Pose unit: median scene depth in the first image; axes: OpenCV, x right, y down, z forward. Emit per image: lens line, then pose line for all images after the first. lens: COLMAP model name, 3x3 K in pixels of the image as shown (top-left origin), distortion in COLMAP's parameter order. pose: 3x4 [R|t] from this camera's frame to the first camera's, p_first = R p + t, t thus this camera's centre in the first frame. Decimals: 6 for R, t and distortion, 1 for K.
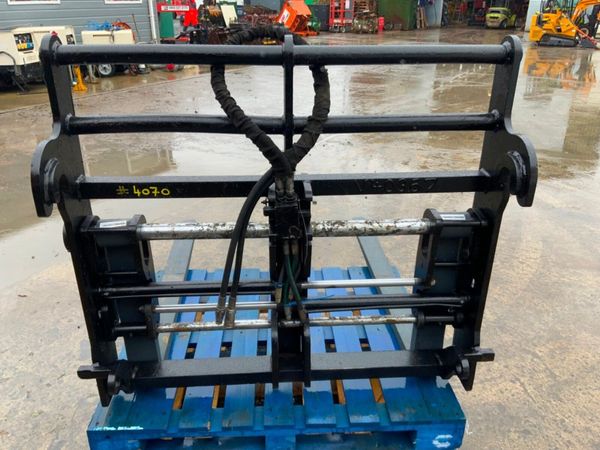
lens RADIAL K [[499.6, 0, 297.4], [0, 499.6, 226.9], [0, 0, 1]] dist [0.078656, -0.132075]
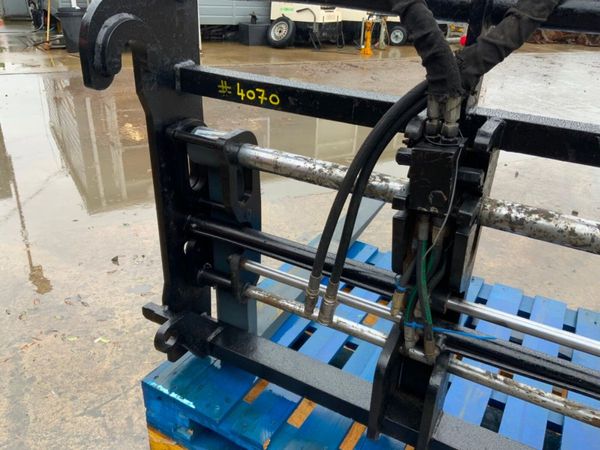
lens RADIAL K [[499.6, 0, 297.4], [0, 499.6, 226.9], [0, 0, 1]] dist [0.078656, -0.132075]
pose [[0.841391, 0.271109, -0.467504, 0.116781], [-0.258771, 0.961558, 0.091891, 0.023164], [0.474445, 0.043661, 0.879202, 0.401239]]
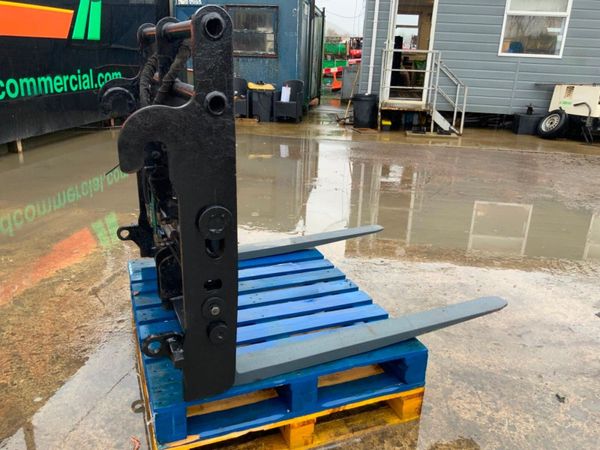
lens RADIAL K [[499.6, 0, 297.4], [0, 499.6, 226.9], [0, 0, 1]] dist [0.078656, -0.132075]
pose [[0.327667, 0.317278, -0.889926, 1.283844], [-0.421995, 0.891897, 0.162604, -0.213849], [0.845313, 0.322264, 0.426135, 0.764251]]
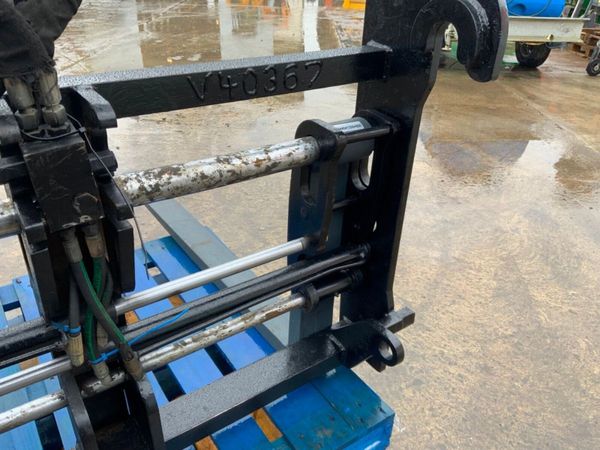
lens RADIAL K [[504.6, 0, 303.4], [0, 504.6, 227.1], [0, 0, 1]] dist [0.071405, -0.105865]
pose [[0.849849, -0.237574, 0.470442, -0.053648], [0.190581, 0.970761, 0.145954, -0.001742], [-0.491361, -0.034381, 0.870277, 0.481493]]
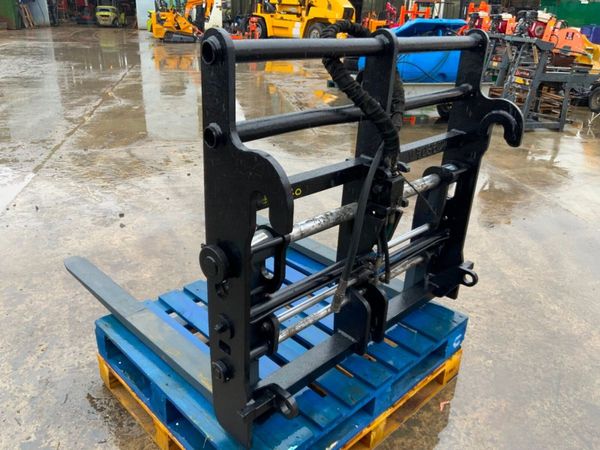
lens RADIAL K [[499.6, 0, 297.4], [0, 499.6, 226.9], [0, 0, 1]] dist [0.078656, -0.132075]
pose [[0.753102, -0.246007, 0.610178, -0.820649], [0.244220, 0.965725, 0.087929, -0.085591], [-0.610896, 0.082798, 0.787369, 0.218090]]
